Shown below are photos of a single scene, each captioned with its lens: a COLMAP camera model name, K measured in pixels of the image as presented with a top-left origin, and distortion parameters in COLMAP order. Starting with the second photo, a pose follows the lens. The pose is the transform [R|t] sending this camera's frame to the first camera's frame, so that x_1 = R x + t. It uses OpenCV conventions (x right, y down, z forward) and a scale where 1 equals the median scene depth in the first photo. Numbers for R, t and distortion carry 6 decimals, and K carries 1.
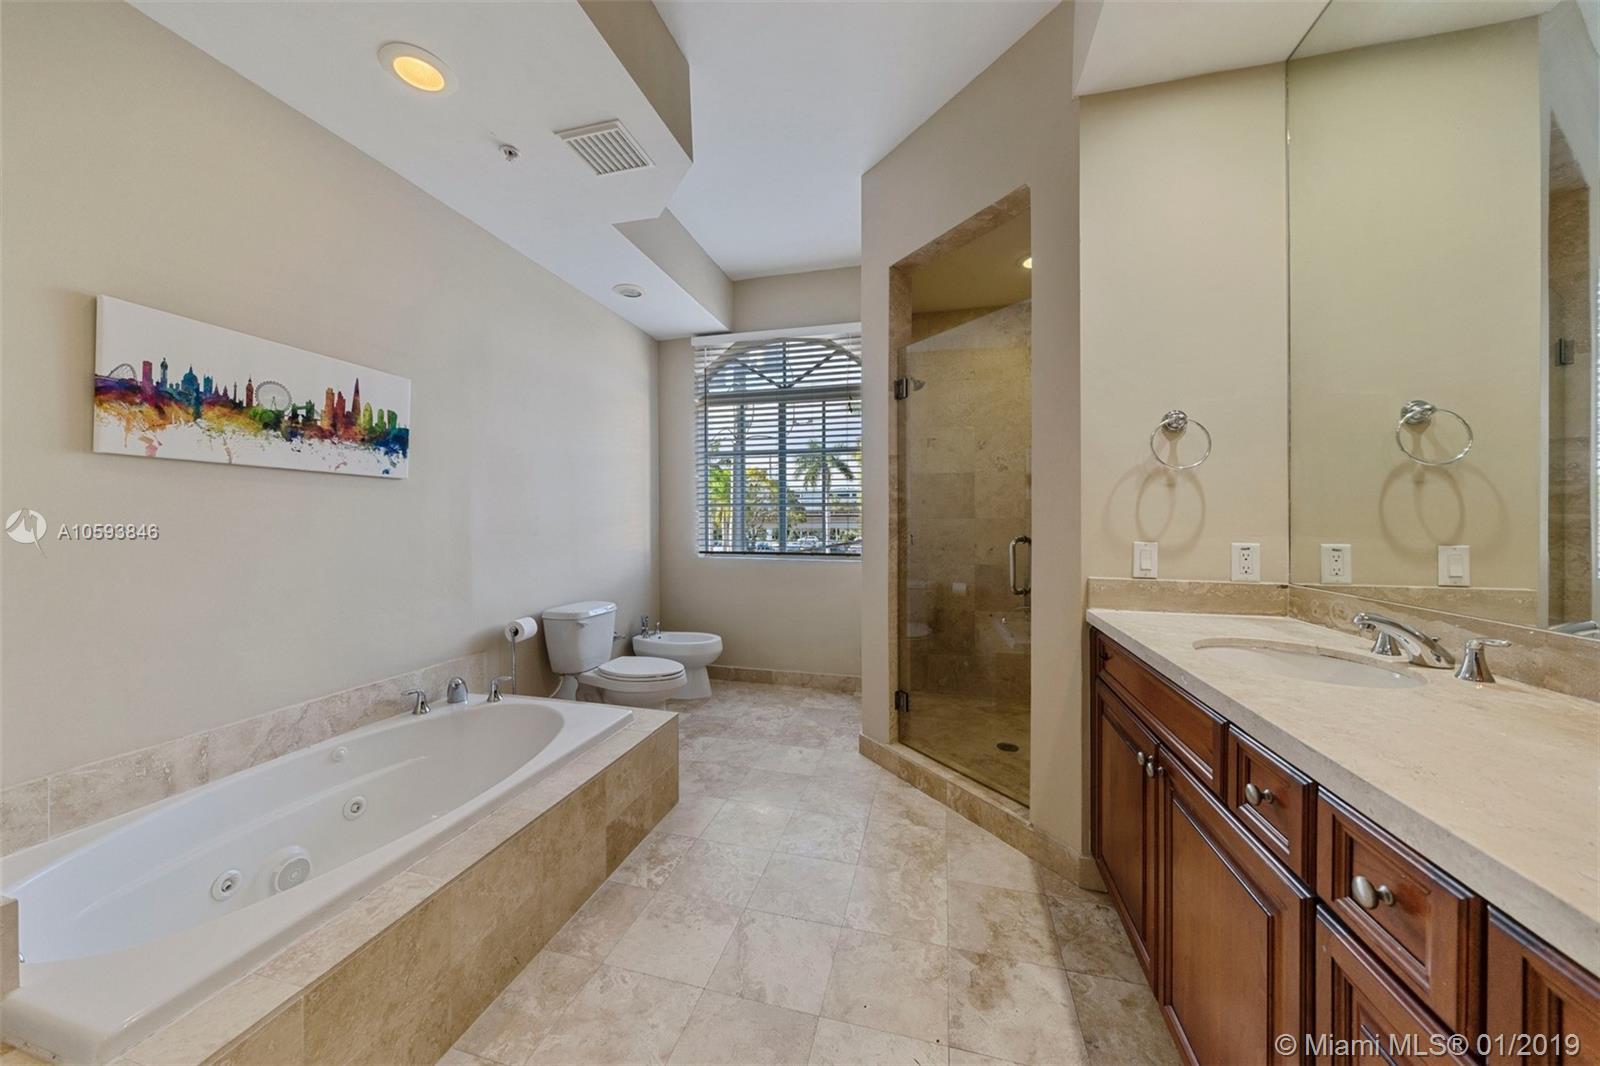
lens RADIAL K [[551.8, 0, 791.5], [0, 551.8, 518.0], [0, 0, 1]] dist [0.000314, -0.000022]
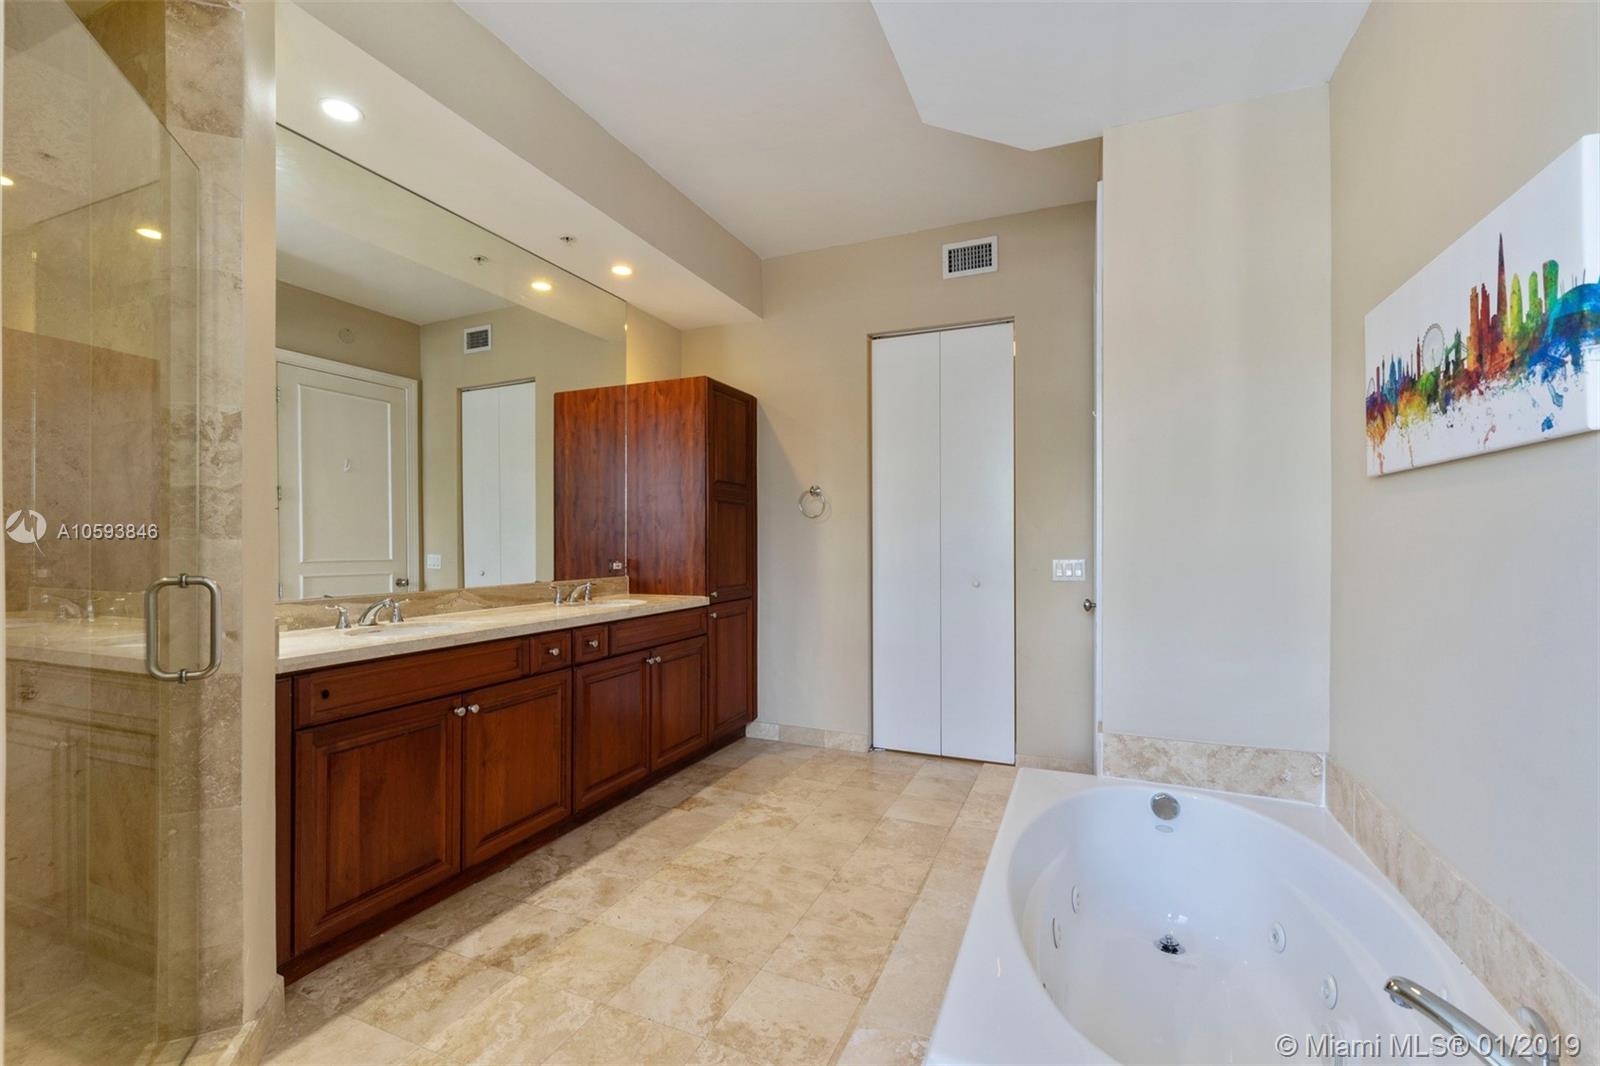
lens RADIAL K [[689.8, 0, 799.2], [0, 689.8, 546.4], [0, 0, 1]] dist [0.008624, -0.000181]
pose [[-0.990673, -0.000945, 0.136254, -0.367088], [-0.000899, 1.000000, 0.000404, 0.003563], [-0.136255, 0.000277, -0.990674, 2.048241]]
